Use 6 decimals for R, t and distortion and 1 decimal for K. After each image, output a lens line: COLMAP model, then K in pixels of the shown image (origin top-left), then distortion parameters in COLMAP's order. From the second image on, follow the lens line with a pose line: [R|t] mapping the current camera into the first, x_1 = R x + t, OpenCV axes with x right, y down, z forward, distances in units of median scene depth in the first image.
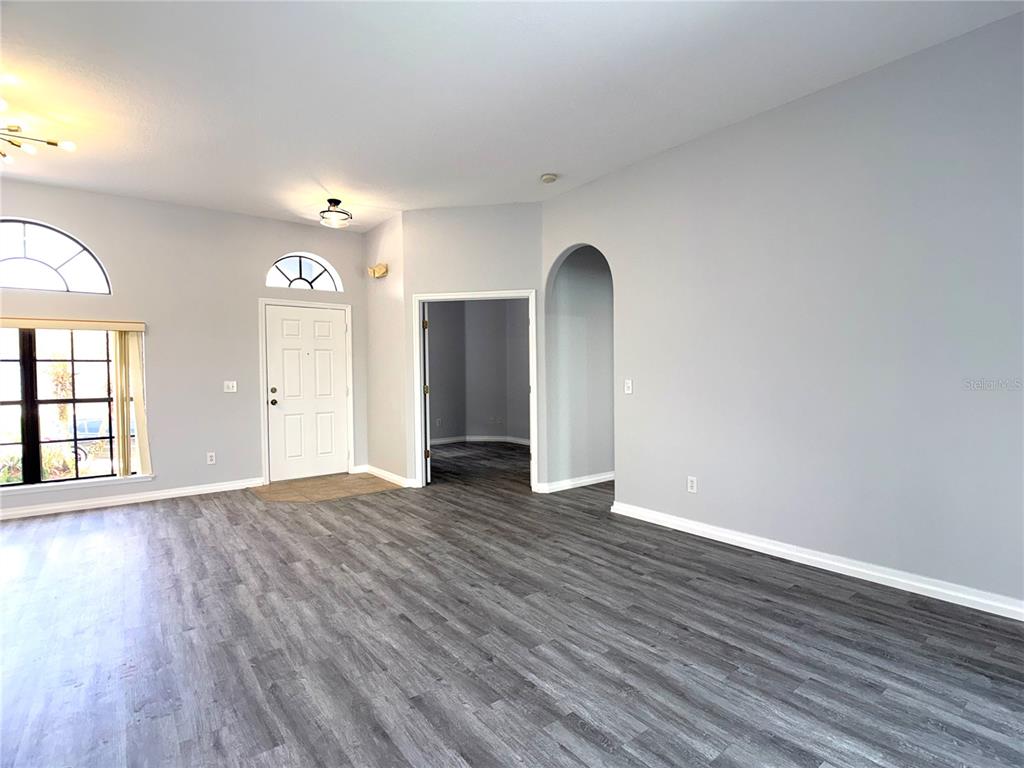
lens RADIAL K [[522.2, 0, 515.7], [0, 522.2, 386.9], [0, 0, 1]] dist [-0.024068, 0.004607]
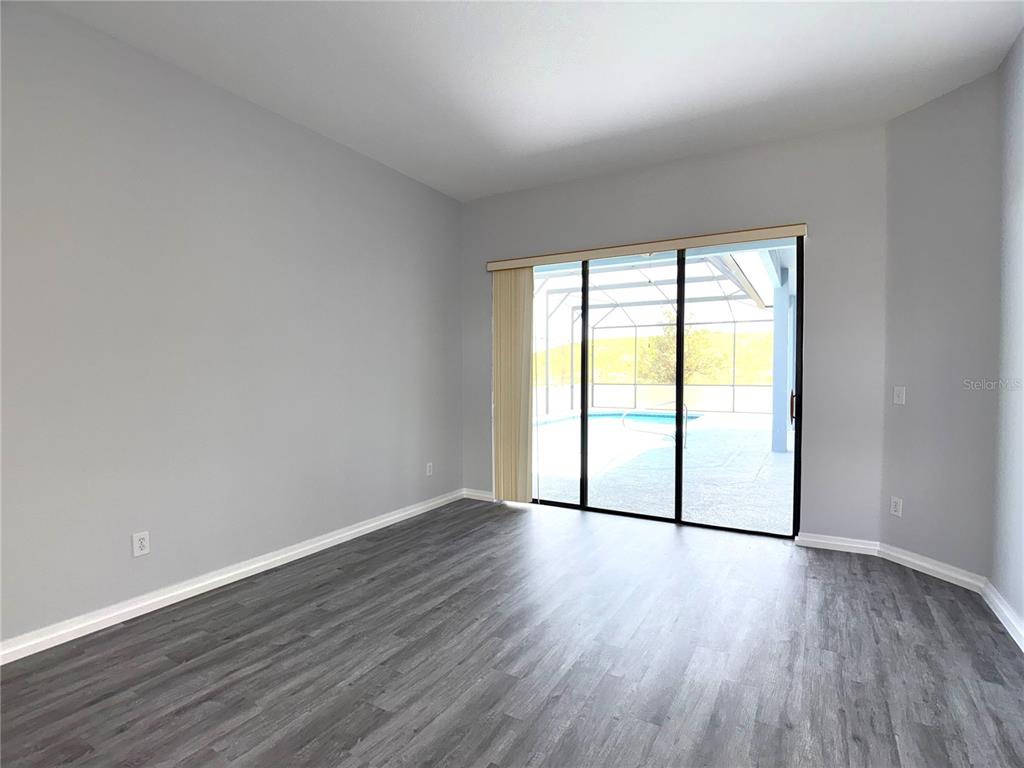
lens RADIAL K [[522.2, 0, 512.3], [0, 522.2, 380.3], [0, 0, 1]] dist [-0.024068, 0.004607]
pose [[-0.388397, -0.004215, 0.921482, -0.811222], [0.031743, 0.999335, 0.017950, -0.045641], [-0.920945, 0.036223, -0.388005, 1.336428]]
